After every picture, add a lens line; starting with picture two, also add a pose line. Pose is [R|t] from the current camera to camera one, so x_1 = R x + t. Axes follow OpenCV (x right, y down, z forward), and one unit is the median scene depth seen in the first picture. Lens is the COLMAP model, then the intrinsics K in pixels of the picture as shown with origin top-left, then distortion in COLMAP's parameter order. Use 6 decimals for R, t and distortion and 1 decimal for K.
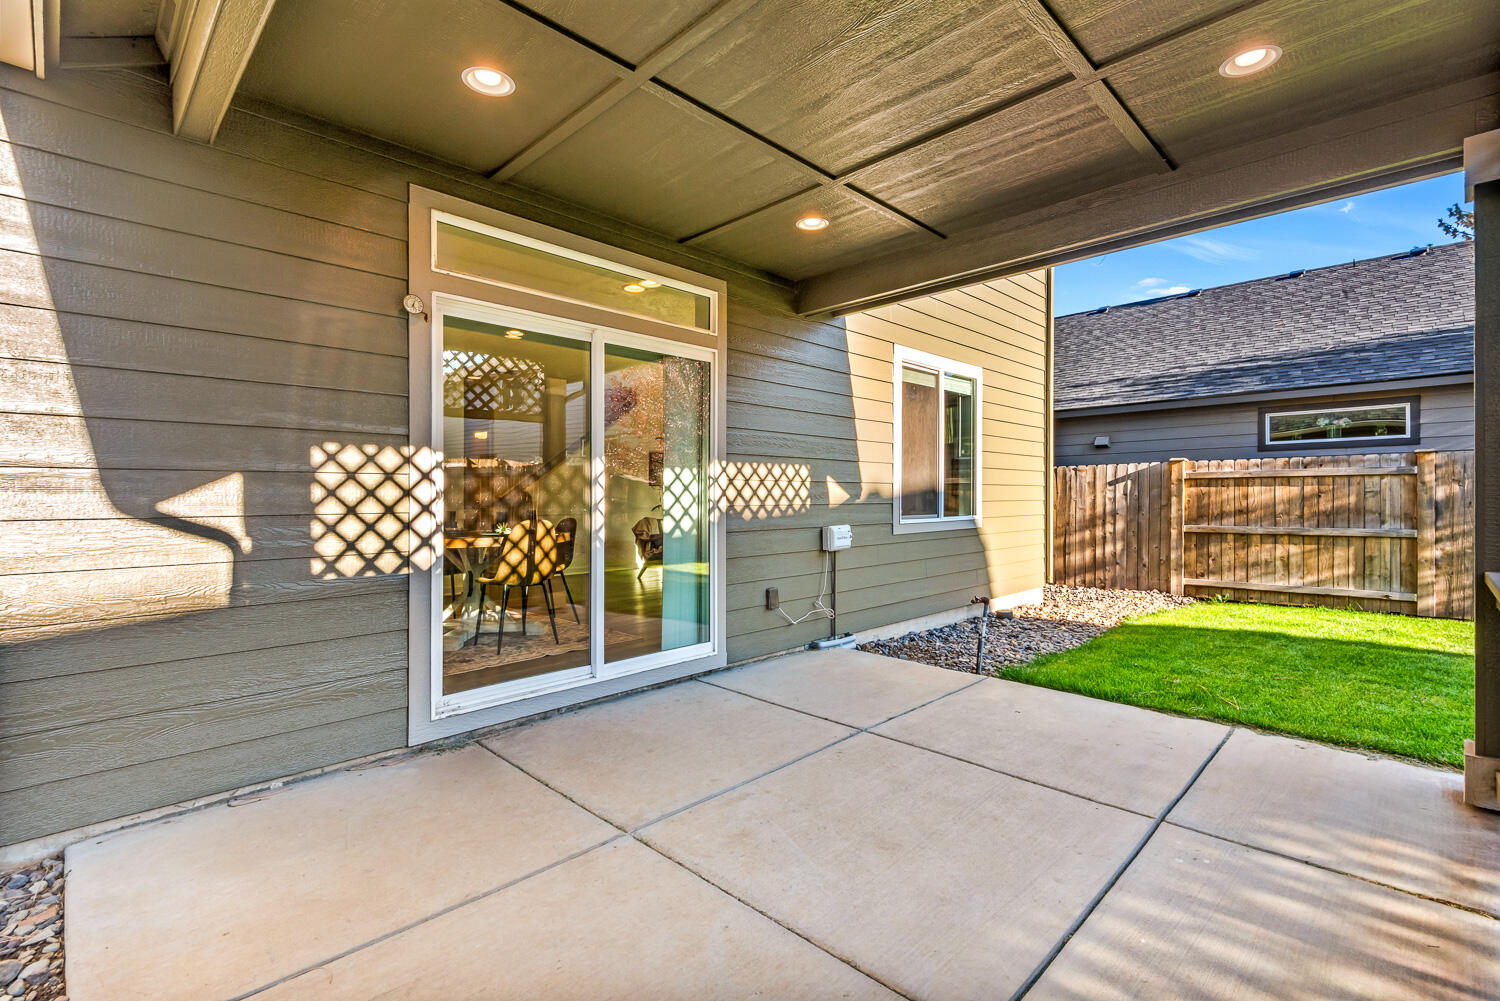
lens RADIAL K [[688.3, 0, 750.5], [0, 688.3, 495.3], [0, 0, 1]] dist [-0.039713, -0.003751]
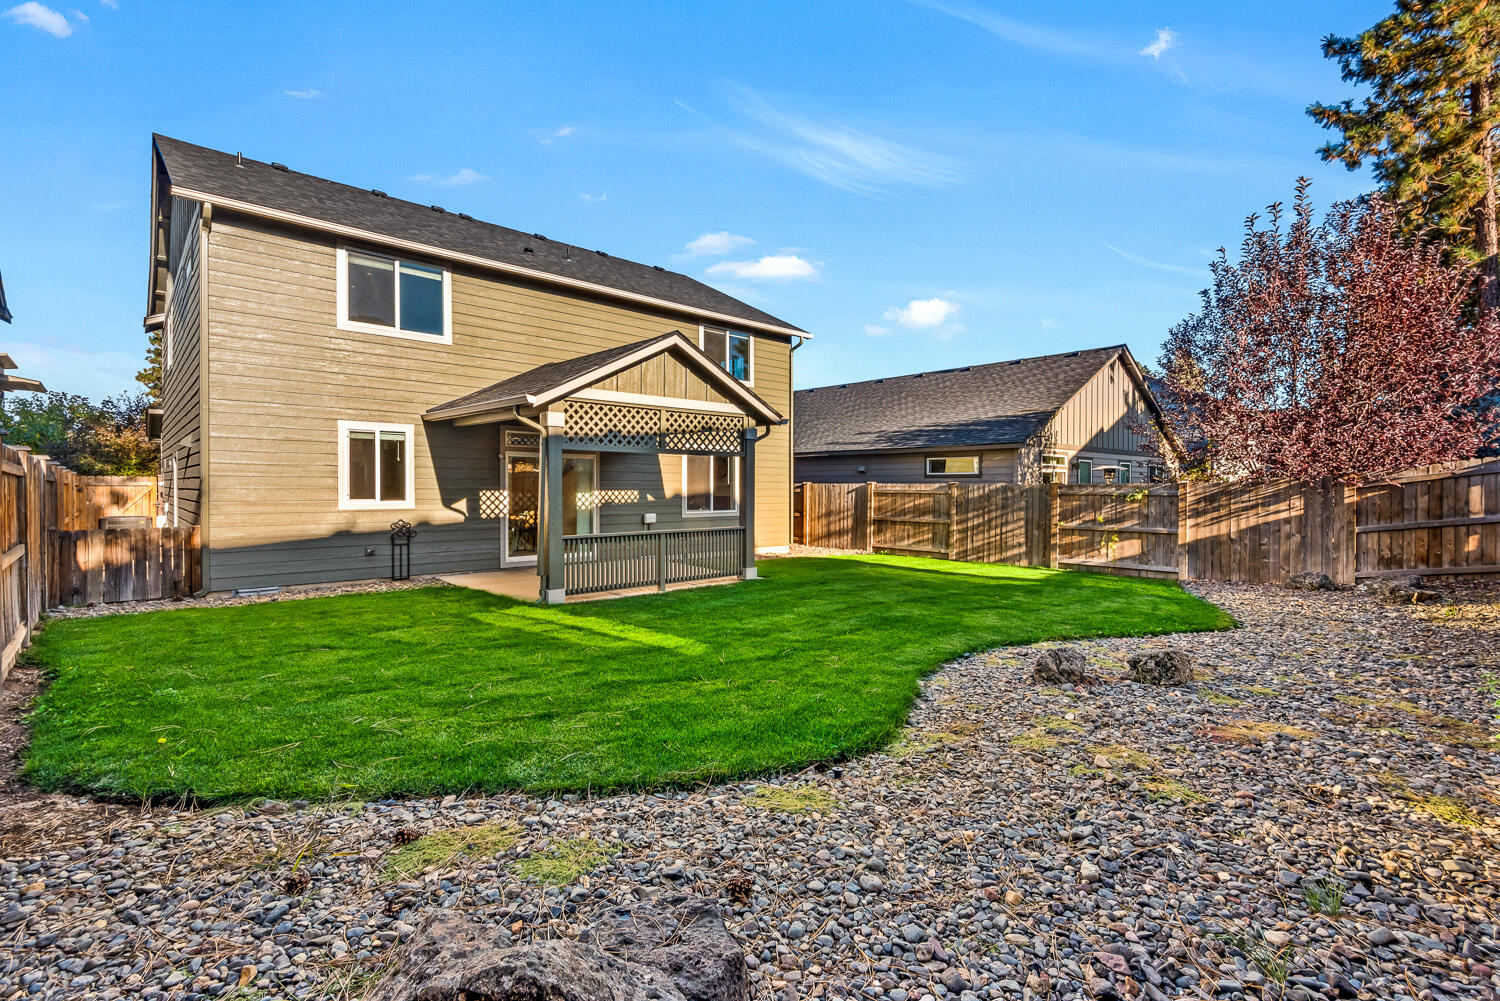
lens RADIAL K [[688.3, 0, 750.5], [0, 688.3, 500.0], [0, 0, 1]] dist [-0.039713, -0.003751]
pose [[0.997604, 0.007269, -0.068804, 0.808863], [-0.006177, 0.999852, 0.016069, -0.059776], [0.068911, -0.015606, 0.997501, -1.906584]]
